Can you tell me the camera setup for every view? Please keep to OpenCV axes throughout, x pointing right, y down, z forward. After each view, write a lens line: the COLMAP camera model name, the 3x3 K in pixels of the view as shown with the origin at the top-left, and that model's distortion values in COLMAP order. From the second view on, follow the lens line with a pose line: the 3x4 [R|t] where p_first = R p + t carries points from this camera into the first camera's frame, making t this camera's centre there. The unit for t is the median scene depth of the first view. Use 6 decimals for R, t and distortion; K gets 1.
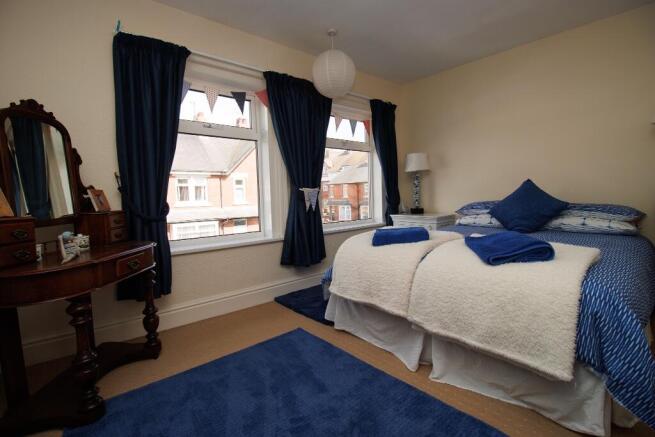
lens RADIAL K [[308.5, 0, 327.5], [0, 308.5, 218.5], [0, 0, 1]] dist [-0.000360, -0.000032]
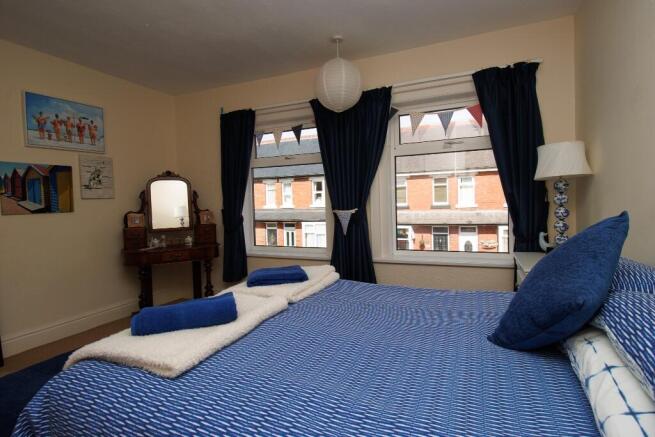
lens RADIAL K [[335.8, 0, 327.5], [0, 335.8, 218.5], [0, 0, 1]] dist [-0.000374, -0.000053]
pose [[0.427694, 0.082380, -0.900162, 0.815913], [-0.046635, 0.996523, 0.069041, -0.134789], [0.902720, 0.012450, 0.430048, 0.496796]]
